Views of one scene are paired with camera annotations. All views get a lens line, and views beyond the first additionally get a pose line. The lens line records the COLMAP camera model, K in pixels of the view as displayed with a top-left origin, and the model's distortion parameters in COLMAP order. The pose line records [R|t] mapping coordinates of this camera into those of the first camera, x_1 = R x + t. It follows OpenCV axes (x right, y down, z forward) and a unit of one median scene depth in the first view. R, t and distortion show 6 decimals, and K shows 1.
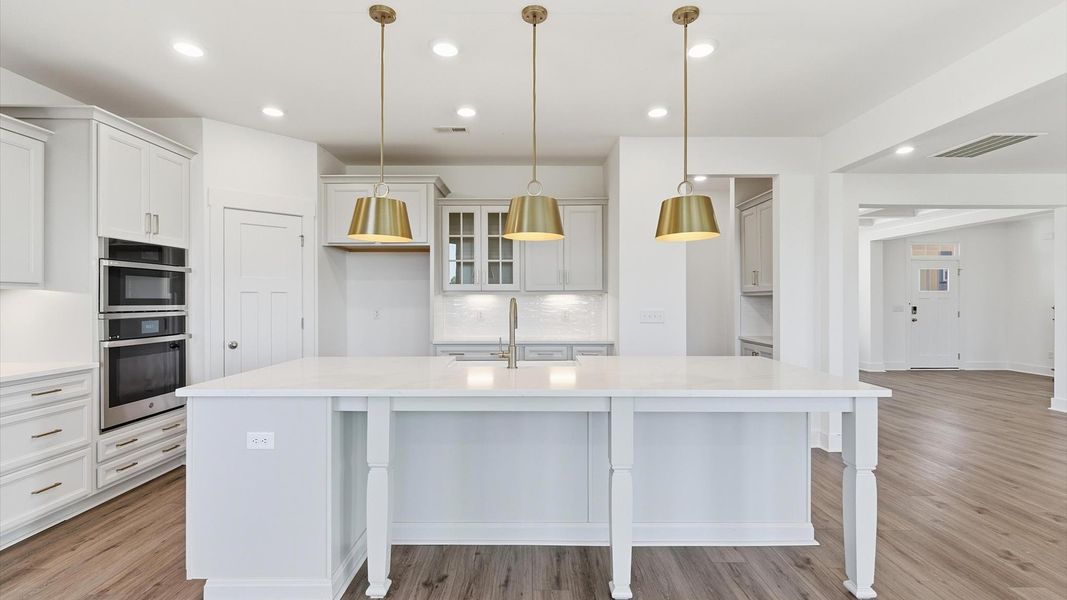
lens RADIAL K [[477.9, 0, 529.9], [0, 477.9, 295.1], [0, 0, 1]] dist [0.001640, -0.000122]
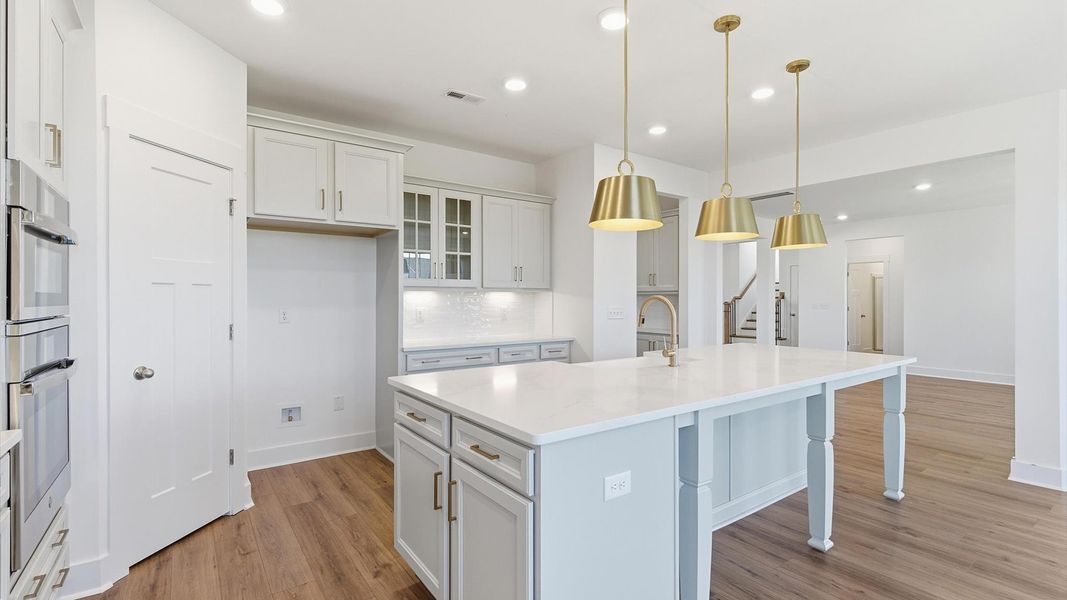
lens RADIAL K [[477.9, 0, 529.9], [0, 477.9, 295.1], [0, 0, 1]] dist [0.001640, -0.000122]
pose [[0.811951, 0.004513, 0.583709, -0.583606], [-0.006655, 0.999977, 0.001526, 0.003829], [-0.583688, -0.005124, 0.811962, 0.250073]]
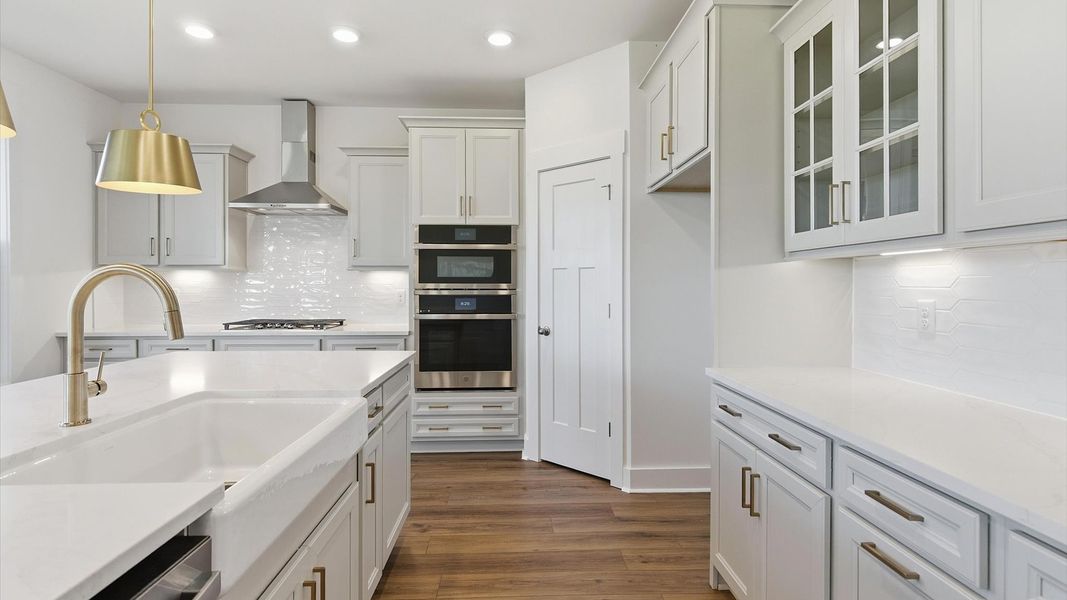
lens RADIAL K [[530.1, 0, 532.9], [0, 530.1, 284.9], [0, 0, 1]] dist [0.002010, -0.000005]
pose [[0.045869, 0.001485, -0.998946, 0.319417], [0.007223, 0.999972, 0.001818, 0.020416], [0.998921, -0.007299, 0.045857, 0.946165]]
